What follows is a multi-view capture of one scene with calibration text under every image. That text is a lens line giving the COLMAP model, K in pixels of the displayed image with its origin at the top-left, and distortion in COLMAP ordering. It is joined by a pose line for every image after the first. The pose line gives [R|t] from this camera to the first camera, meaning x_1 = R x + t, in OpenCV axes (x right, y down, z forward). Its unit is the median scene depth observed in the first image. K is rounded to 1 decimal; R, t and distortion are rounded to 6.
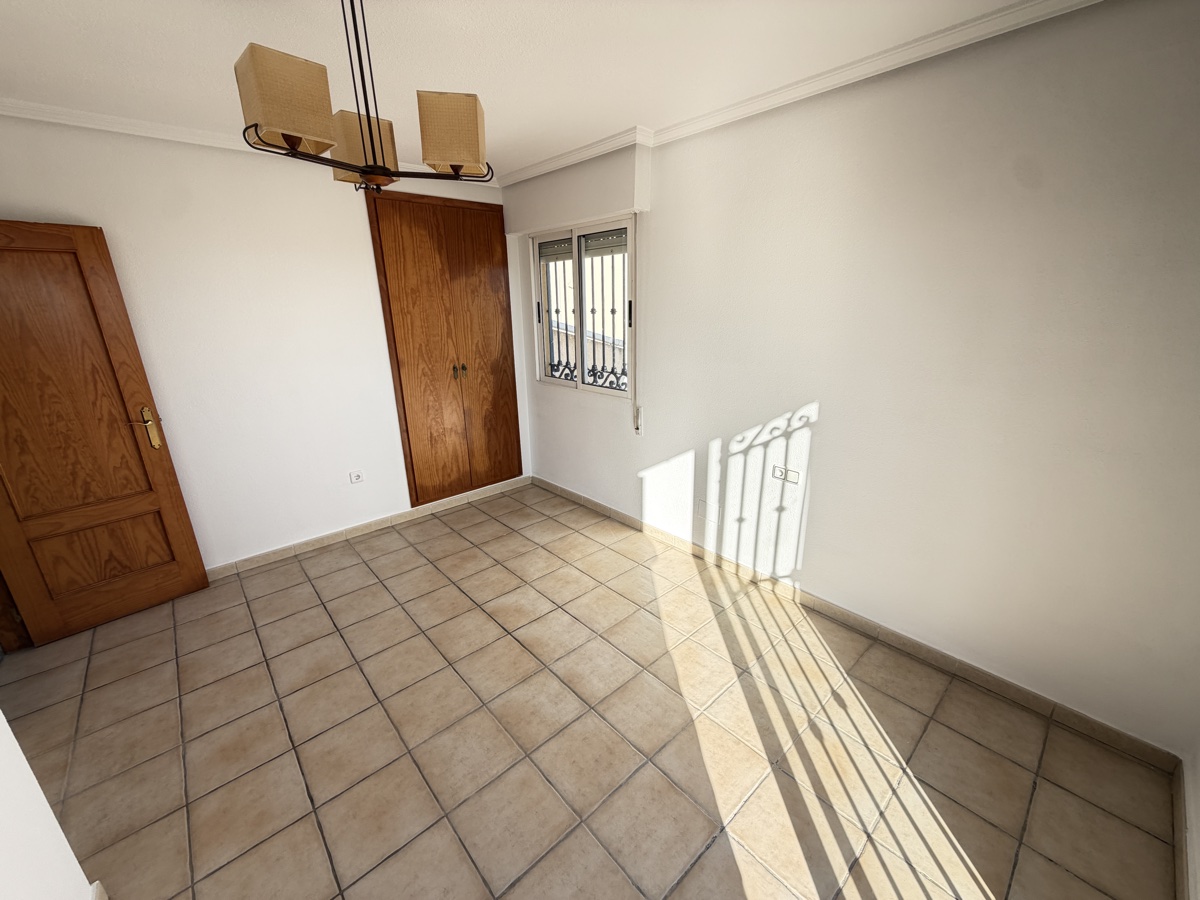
lens RADIAL K [[480.3, 0, 593.2], [0, 480.3, 454.9], [0, 0, 1]] dist [0.004407, -0.001248]
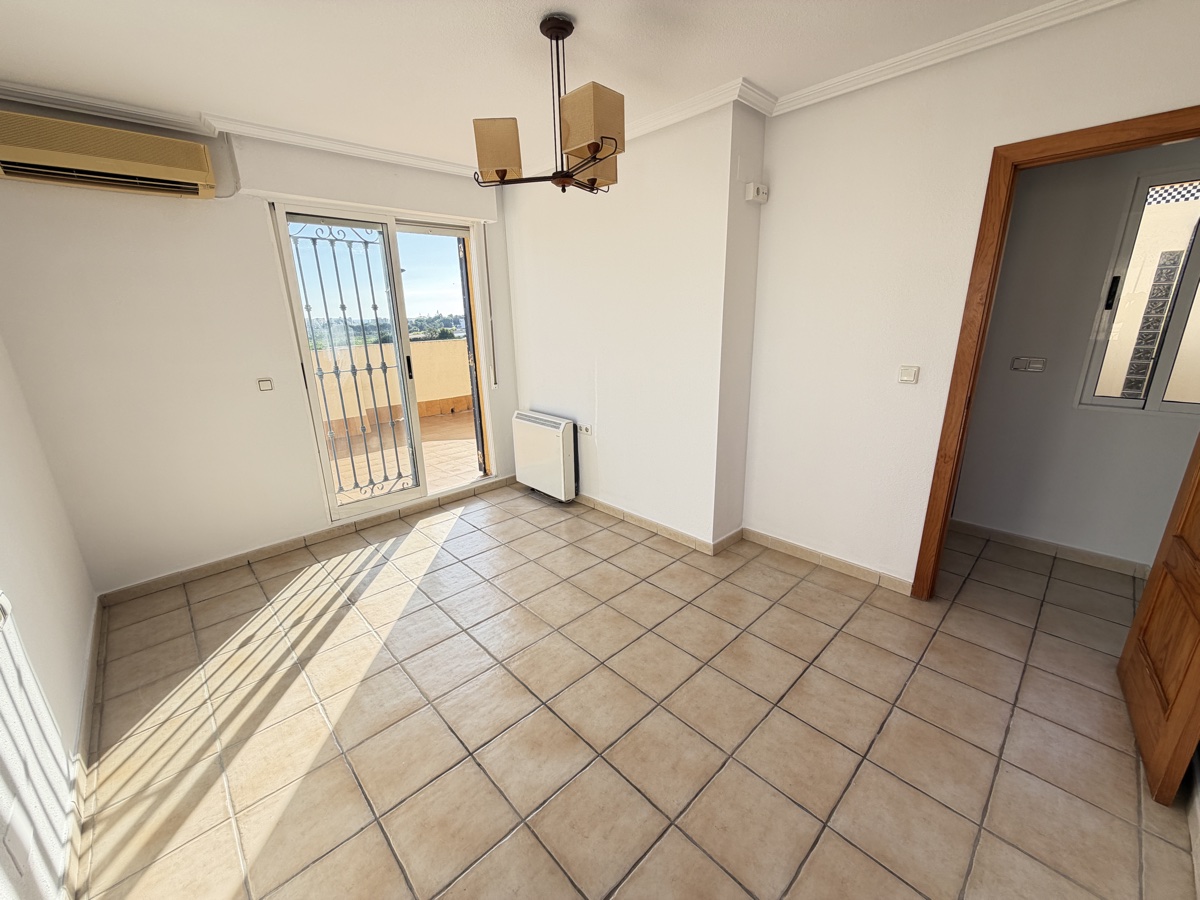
lens RADIAL K [[480.3, 0, 596.1], [0, 480.3, 453.5], [0, 0, 1]] dist [0.004407, -0.001248]
pose [[-0.998410, 0.052109, -0.021512, -0.255053], [0.030710, 0.822732, 0.567600, -0.387617], [0.047276, 0.566036, -0.823024, 1.377969]]
